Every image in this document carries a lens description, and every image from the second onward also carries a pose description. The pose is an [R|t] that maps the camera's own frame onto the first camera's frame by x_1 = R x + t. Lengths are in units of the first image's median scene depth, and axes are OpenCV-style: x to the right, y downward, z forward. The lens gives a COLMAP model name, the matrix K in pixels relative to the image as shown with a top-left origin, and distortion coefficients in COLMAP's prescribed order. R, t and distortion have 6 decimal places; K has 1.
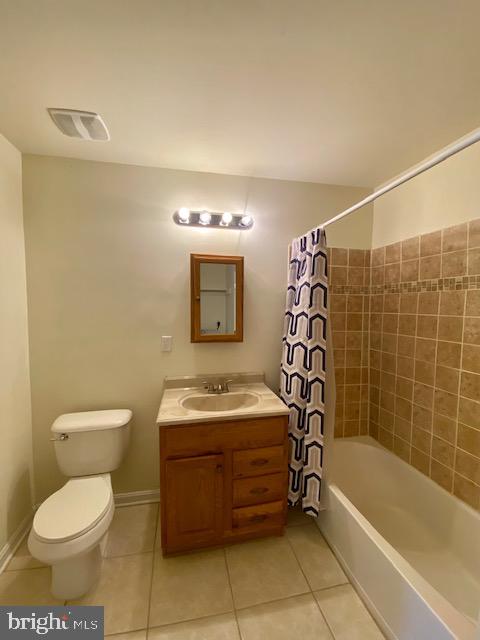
lens RADIAL K [[259.6, 0, 240.0], [0, 259.6, 320.0], [0, 0, 1]] dist [0.025128, -0.023443]
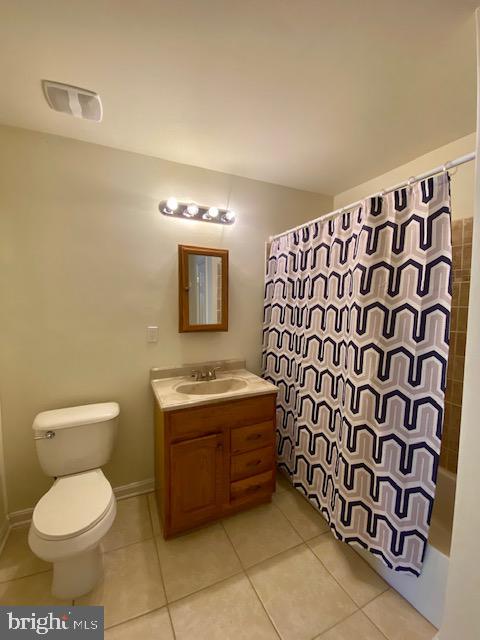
lens RADIAL K [[259.6, 0, 240.0], [0, 259.6, 320.0], [0, 0, 1]] dist [0.025128, -0.023443]
pose [[0.974301, -0.010574, 0.225001, -0.202491], [0.007948, 0.999889, 0.012575, 0.030467], [-0.225109, -0.010464, 0.974277, -0.050421]]
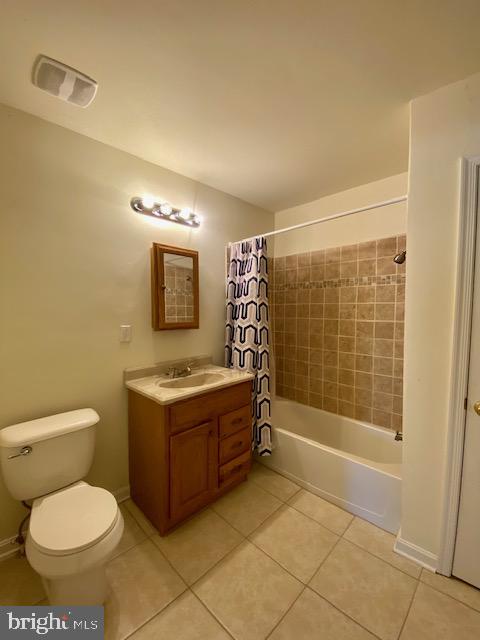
lens RADIAL K [[261.1, 0, 240.0], [0, 261.1, 320.0], [0, 0, 1]] dist [0.020077, -0.019813]
pose [[0.837124, -0.027081, 0.546342, -0.511059], [0.034772, 0.999388, -0.003742, 0.067614], [-0.545906, 0.022130, 0.837554, -0.039734]]
